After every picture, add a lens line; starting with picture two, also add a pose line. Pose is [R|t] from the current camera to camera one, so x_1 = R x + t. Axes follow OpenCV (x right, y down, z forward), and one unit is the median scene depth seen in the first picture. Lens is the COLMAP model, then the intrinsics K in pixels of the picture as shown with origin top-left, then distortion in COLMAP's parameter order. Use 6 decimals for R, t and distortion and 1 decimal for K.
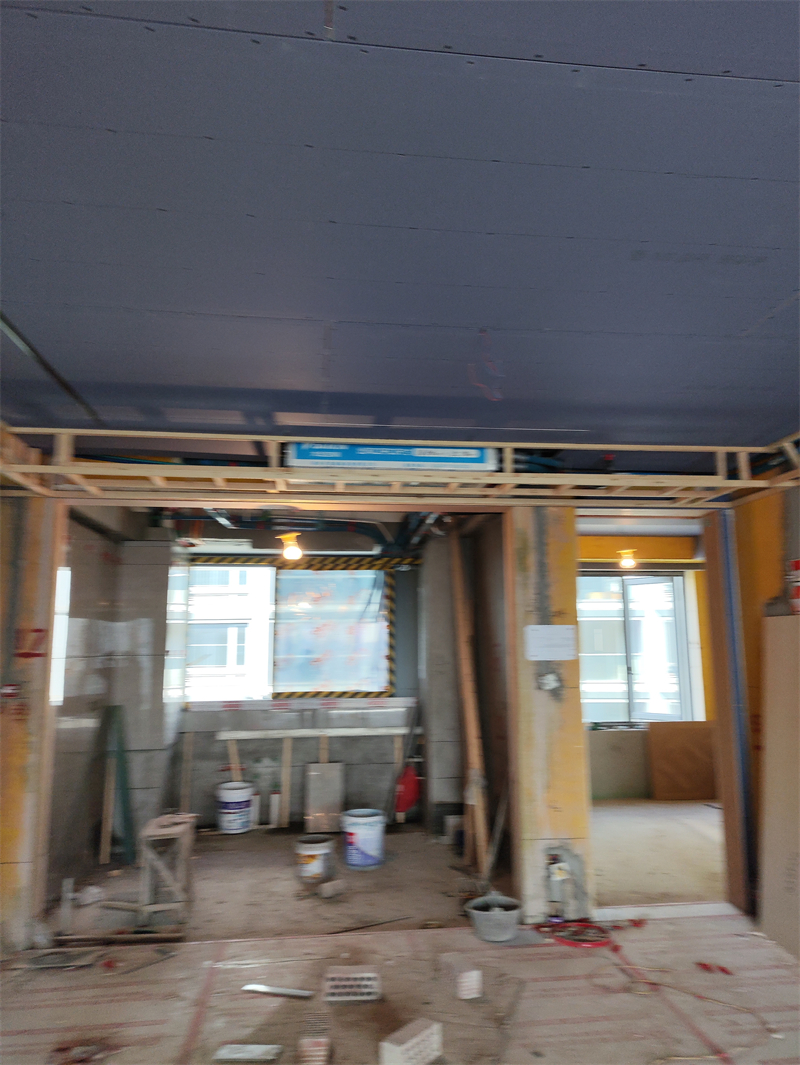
lens RADIAL K [[785.0, 0, 392.9], [0, 785.0, 531.4], [0, 0, 1]] dist [0.038008, -0.053923]
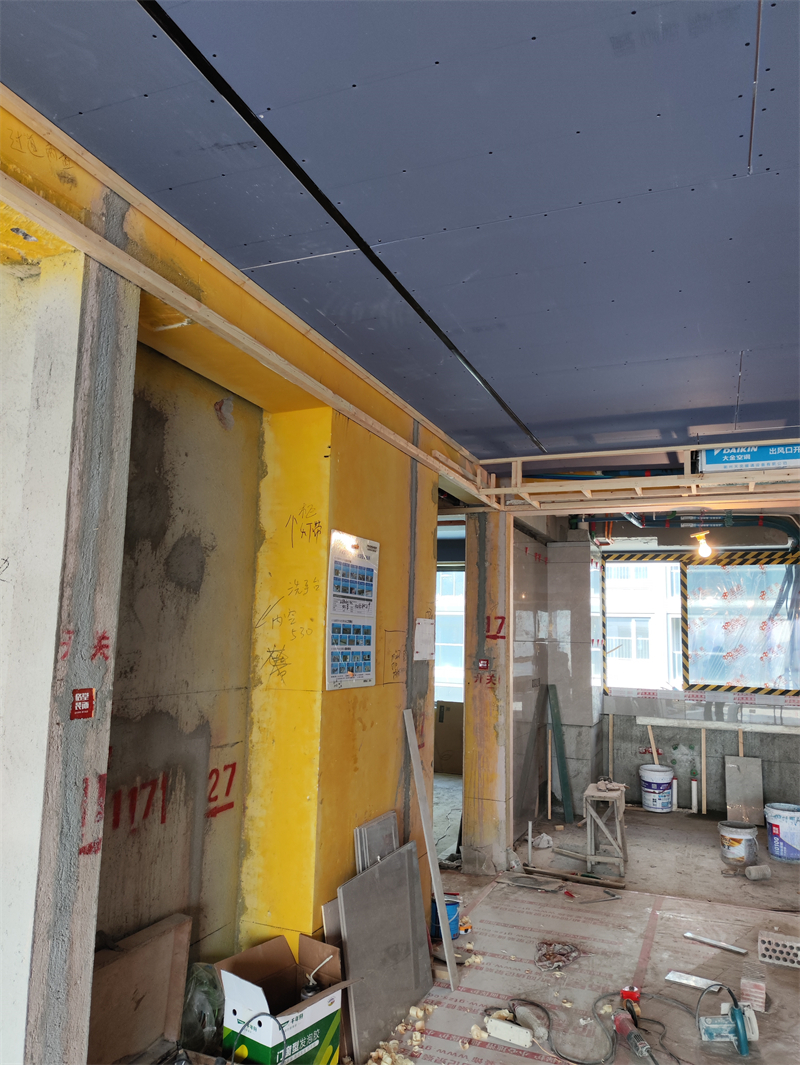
lens RADIAL K [[785.0, 0, 444.2], [0, 785.0, 520.5], [0, 0, 1]] dist [0.038008, -0.053923]
pose [[0.909219, -0.035796, -0.414776, -0.004636], [0.033209, 0.999358, -0.013450, -0.011049], [0.414991, -0.001545, 0.909824, -0.115666]]
